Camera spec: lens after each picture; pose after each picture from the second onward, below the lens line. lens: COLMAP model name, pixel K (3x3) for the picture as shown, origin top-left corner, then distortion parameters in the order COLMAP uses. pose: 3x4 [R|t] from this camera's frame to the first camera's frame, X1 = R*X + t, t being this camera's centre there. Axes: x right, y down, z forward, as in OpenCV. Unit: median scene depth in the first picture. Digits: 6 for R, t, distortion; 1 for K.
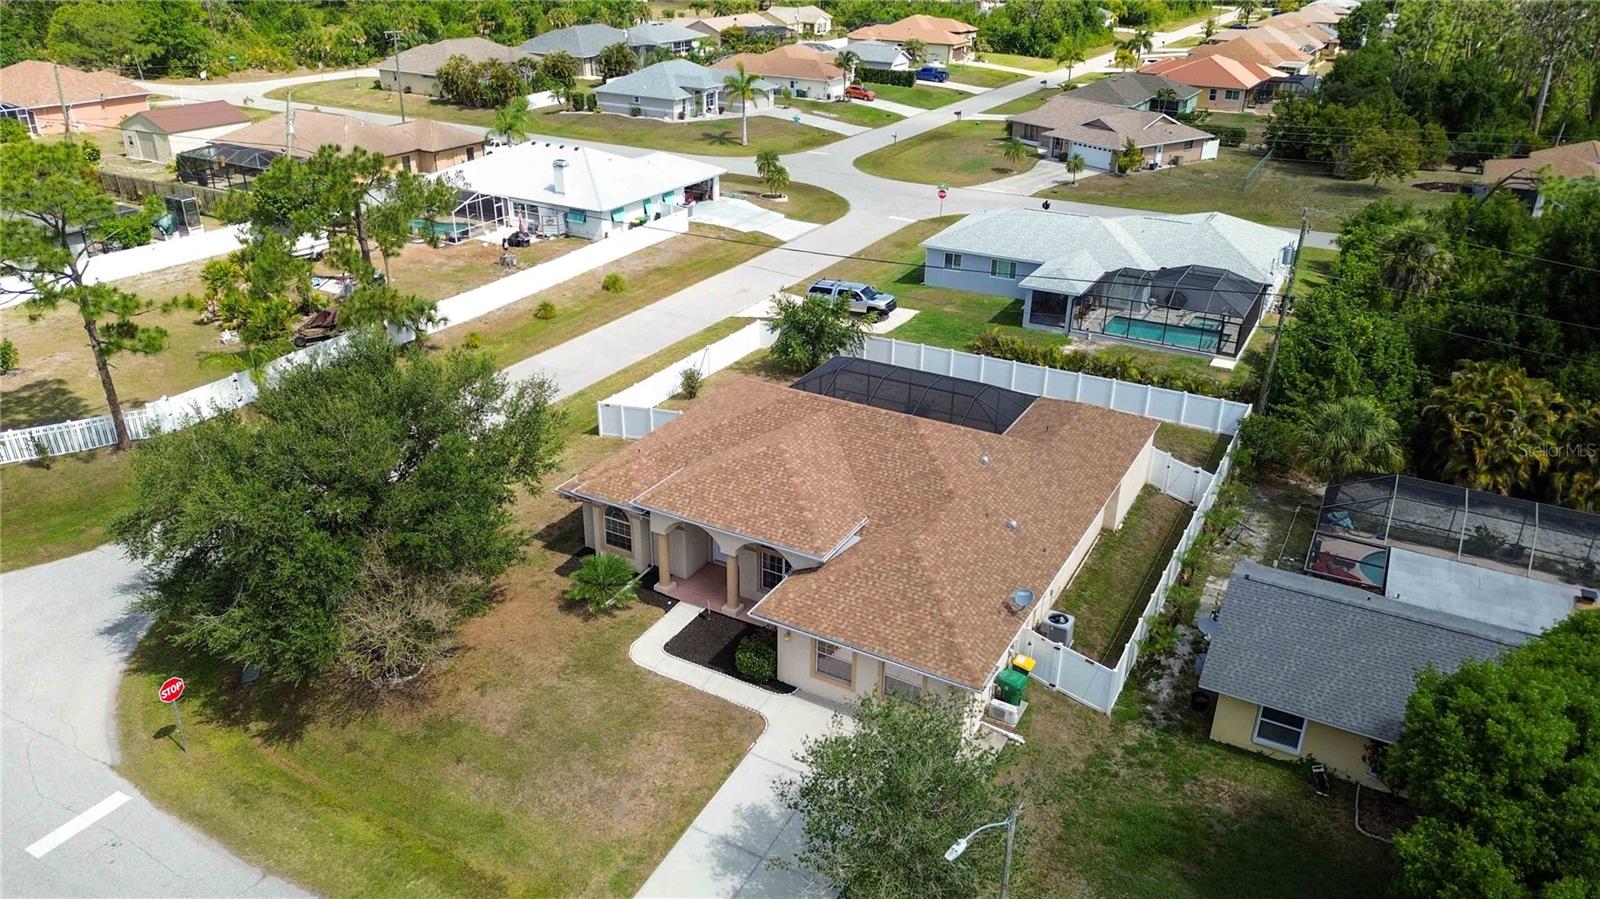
lens RADIAL K [[1133.0, 0, 803.9], [0, 1133.0, 448.2], [0, 0, 1]] dist [0.079716, -0.098420]
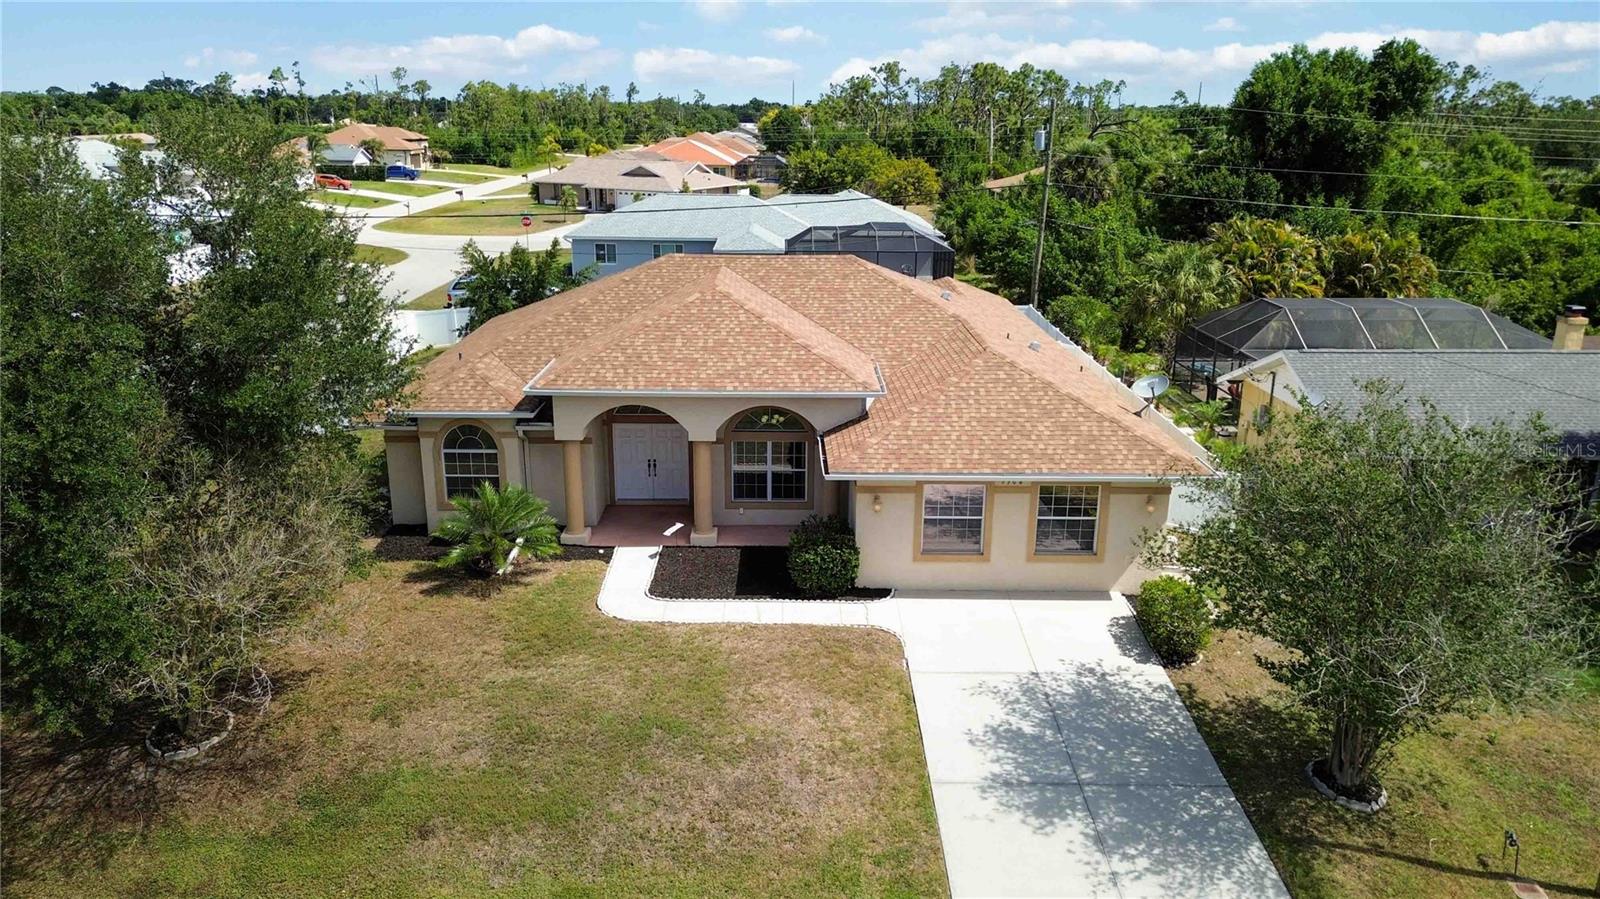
lens RADIAL K [[1133.0, 0, 803.9], [0, 1133.0, 448.2], [0, 0, 1]] dist [0.079716, -0.098420]
pose [[0.868238, -0.148781, 0.473315, -0.196981], [0.215484, 0.972386, -0.089620, 0.102763], [-0.446911, 0.179803, 0.876323, 0.250448]]
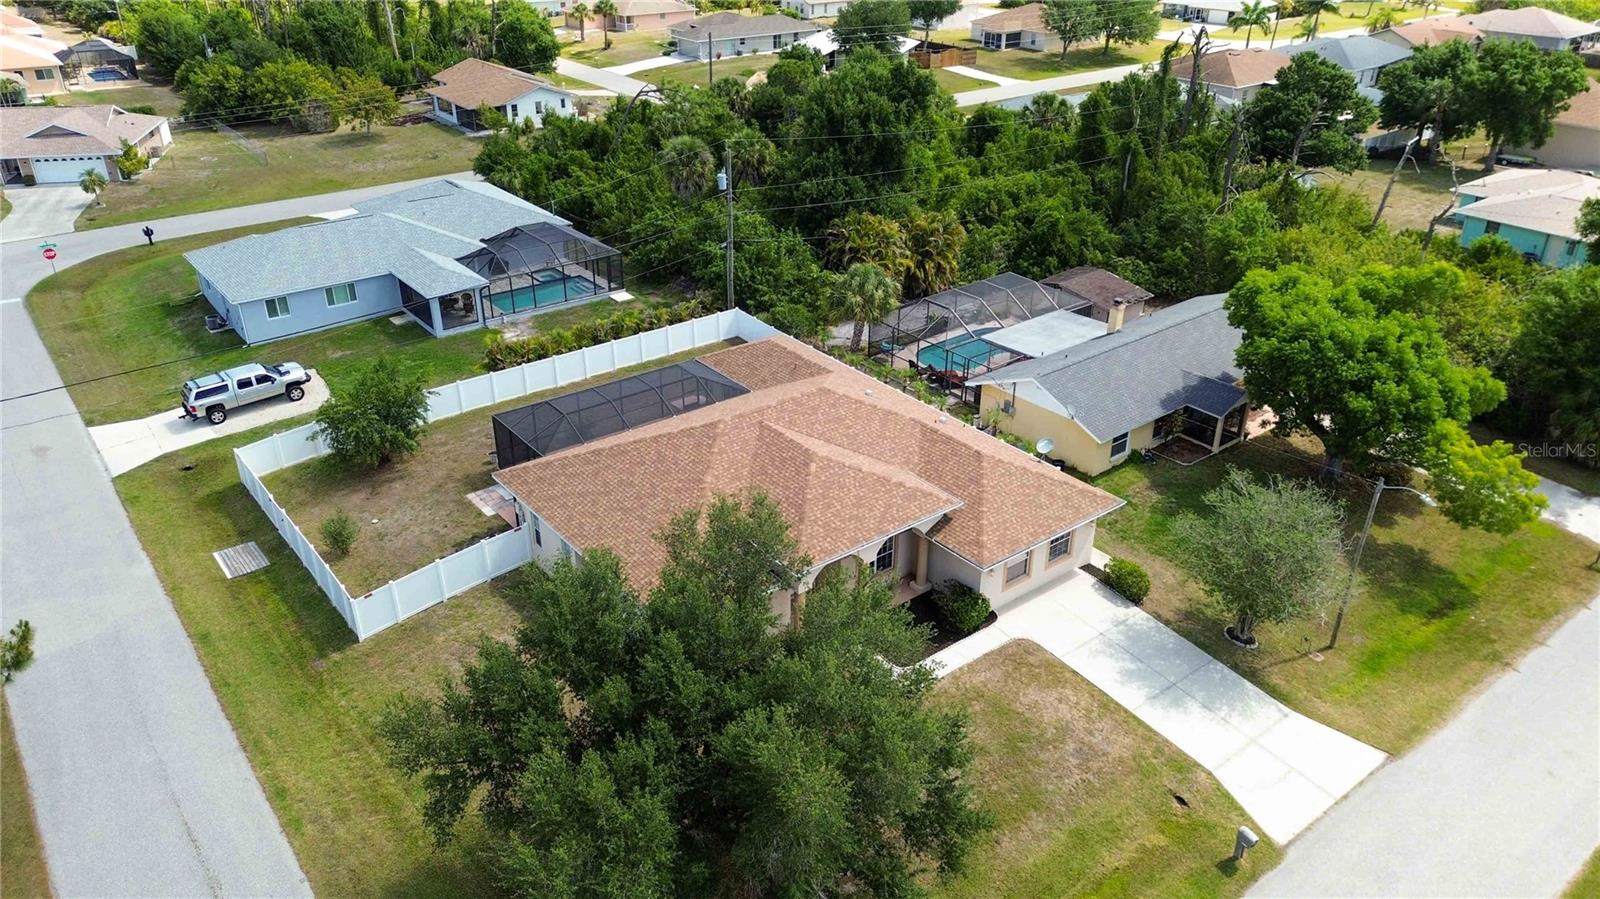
lens RADIAL K [[1128.7, 0, 800.0], [0, 1128.7, 449.5], [0, 0, 1]] dist [0.081332, -0.095535]
pose [[0.392462, -0.441055, 0.807121, -0.536274], [0.393335, 0.873718, 0.286189, -0.192835], [-0.831421, 0.205151, 0.516383, 0.305415]]
